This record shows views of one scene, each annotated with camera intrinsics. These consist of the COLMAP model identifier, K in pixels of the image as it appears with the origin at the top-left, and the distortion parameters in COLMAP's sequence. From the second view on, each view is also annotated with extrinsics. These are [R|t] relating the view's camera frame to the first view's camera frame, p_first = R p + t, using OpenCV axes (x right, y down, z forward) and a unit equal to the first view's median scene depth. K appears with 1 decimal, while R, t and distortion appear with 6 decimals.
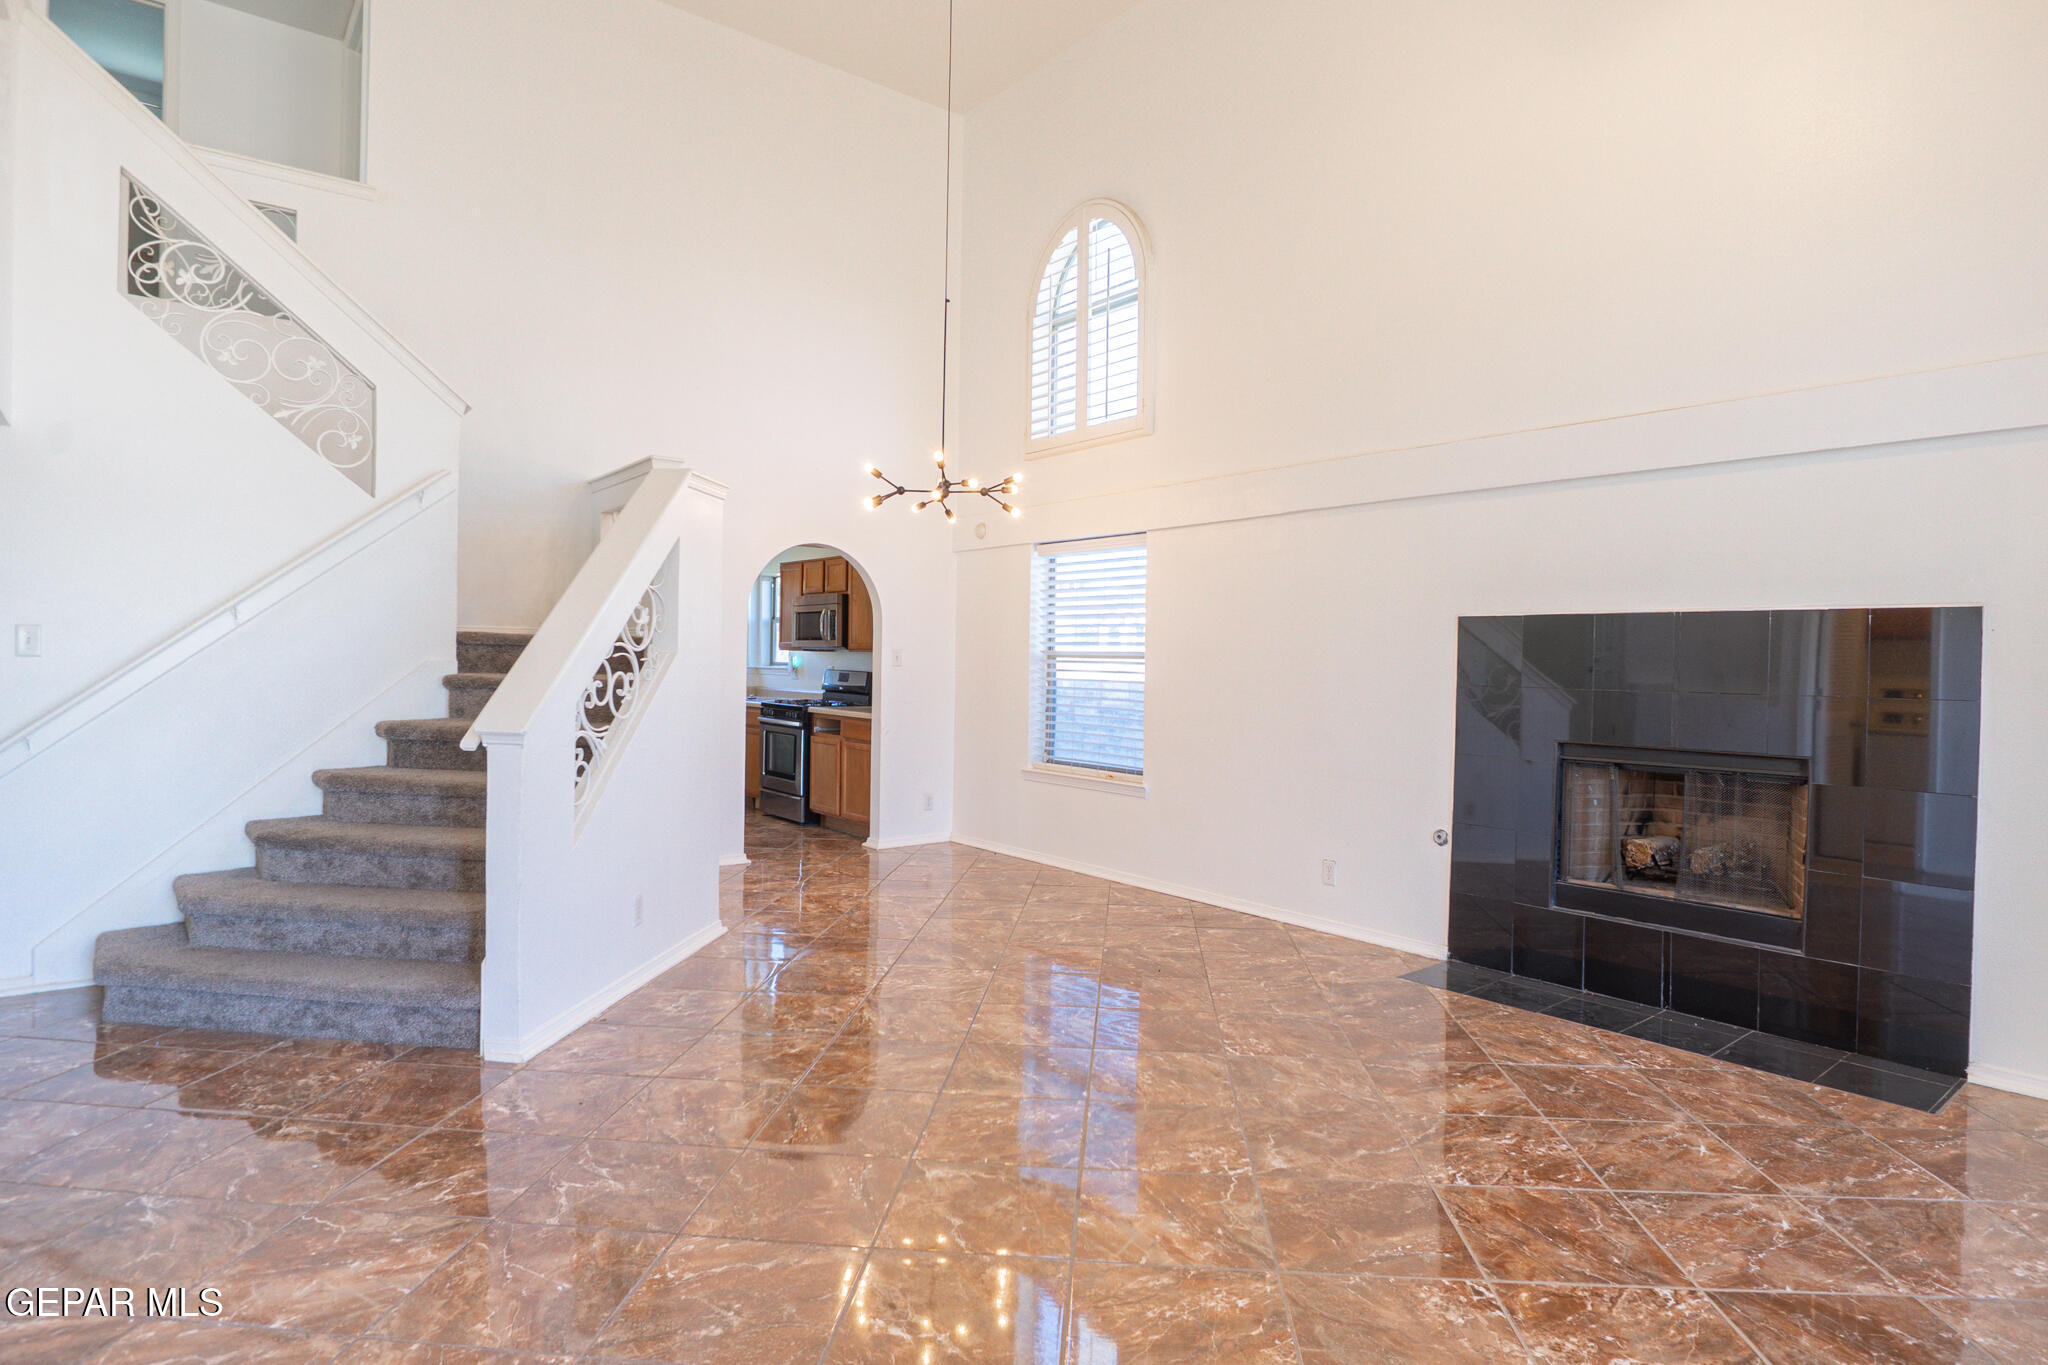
lens RADIAL K [[1107.9, 0, 1035.3], [0, 1107.9, 673.9], [0, 0, 1]] dist [-0.050146, 0.015896]
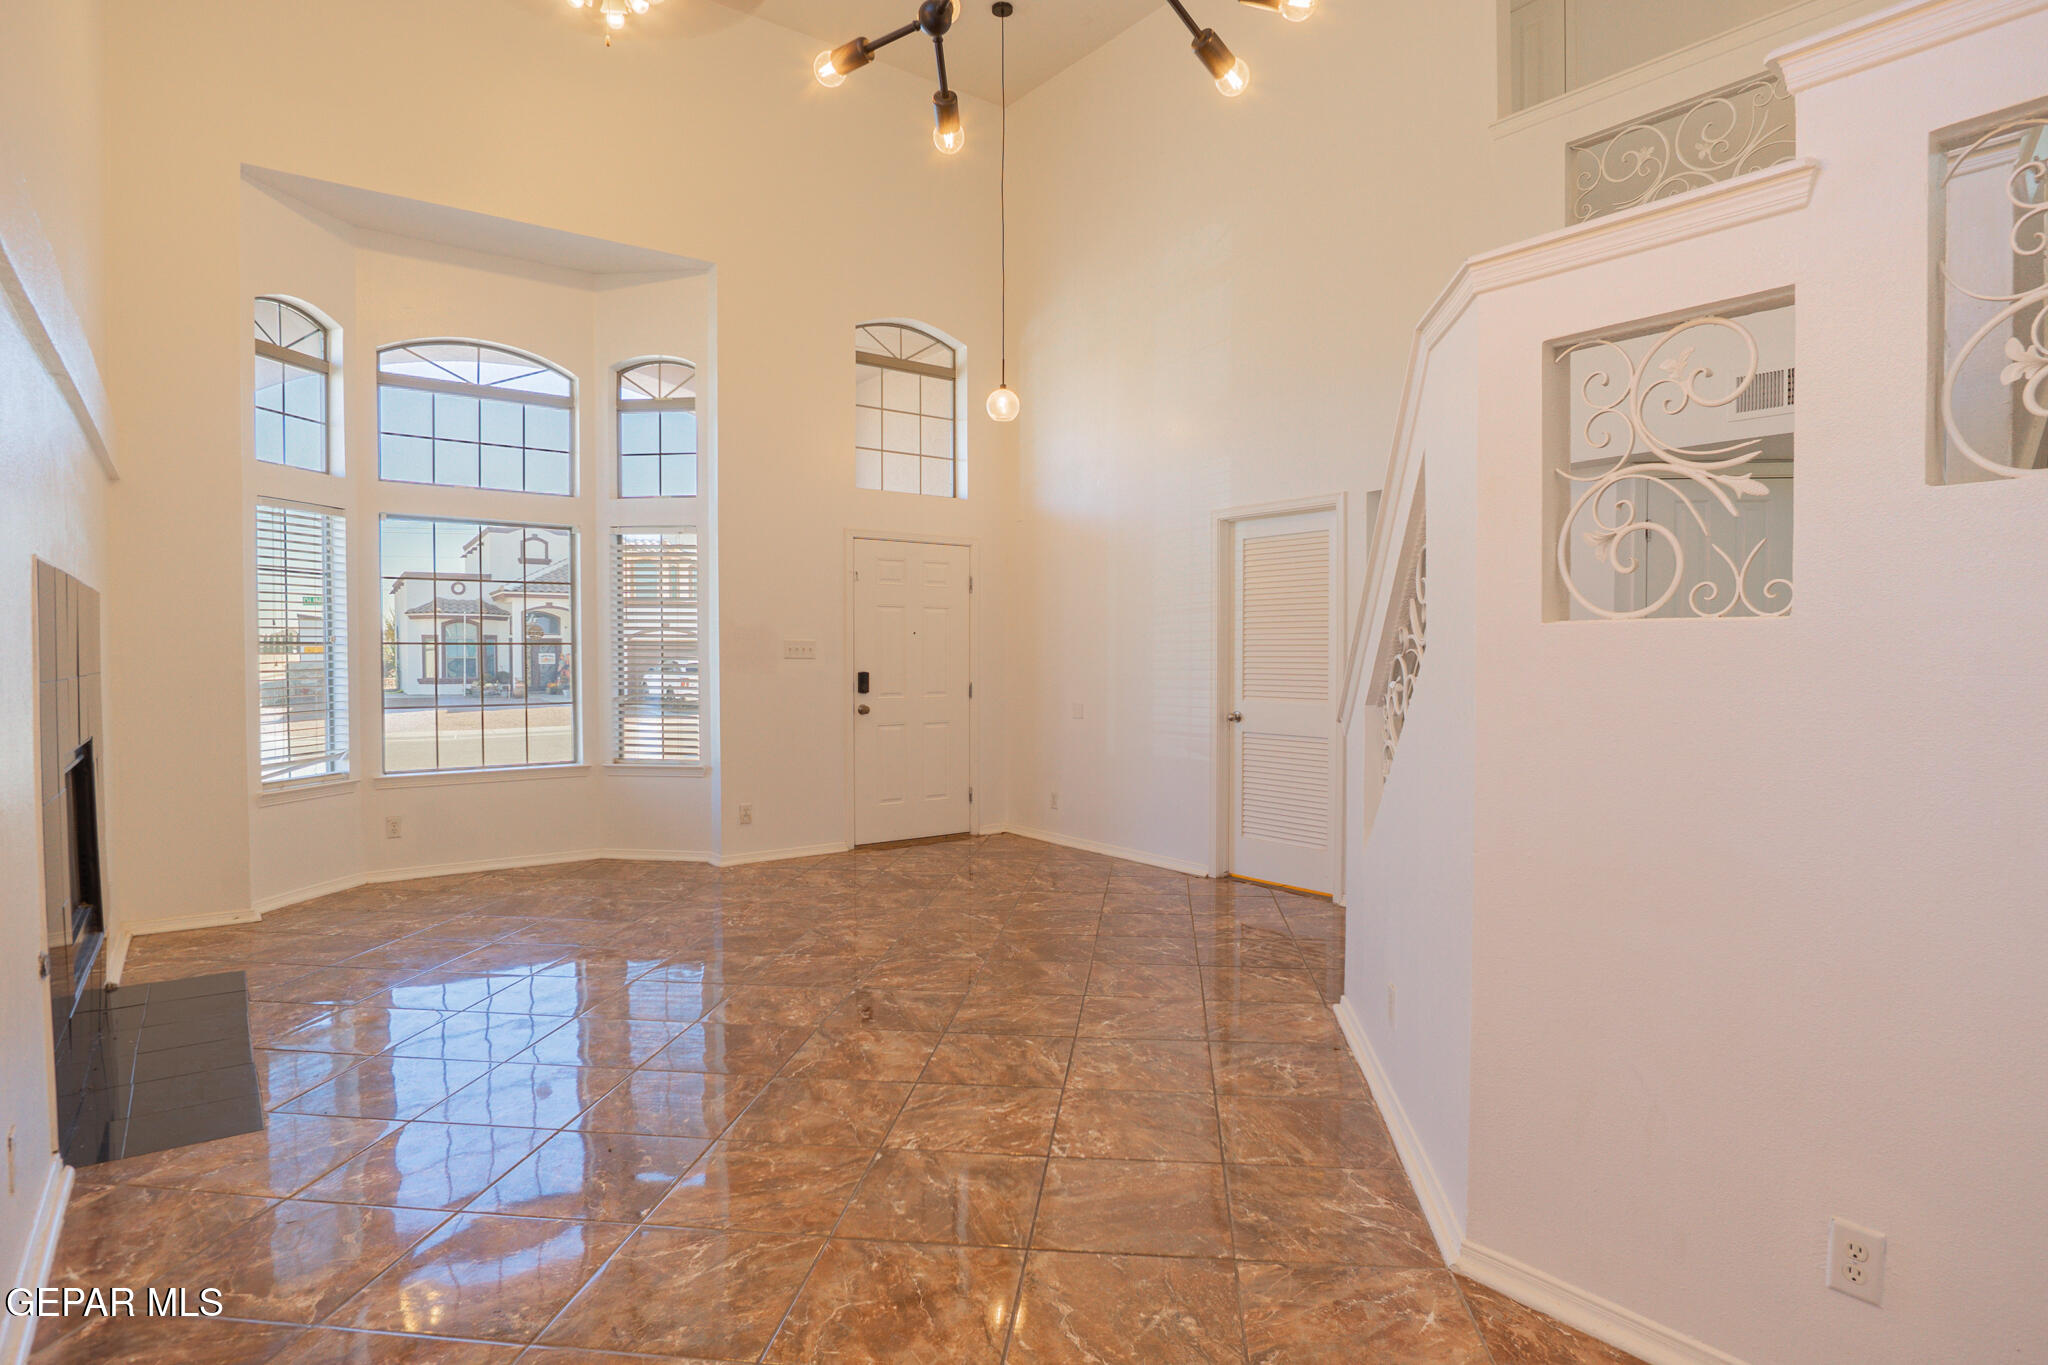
lens RADIAL K [[1107.9, 0, 1035.3], [0, 1107.9, 673.9], [0, 0, 1]] dist [-0.050146, 0.015896]
pose [[-0.999637, -0.015867, 0.021797, -0.181352], [-0.015209, 0.999433, 0.030031, -0.023639], [-0.022261, 0.029688, -0.999311, 2.193717]]
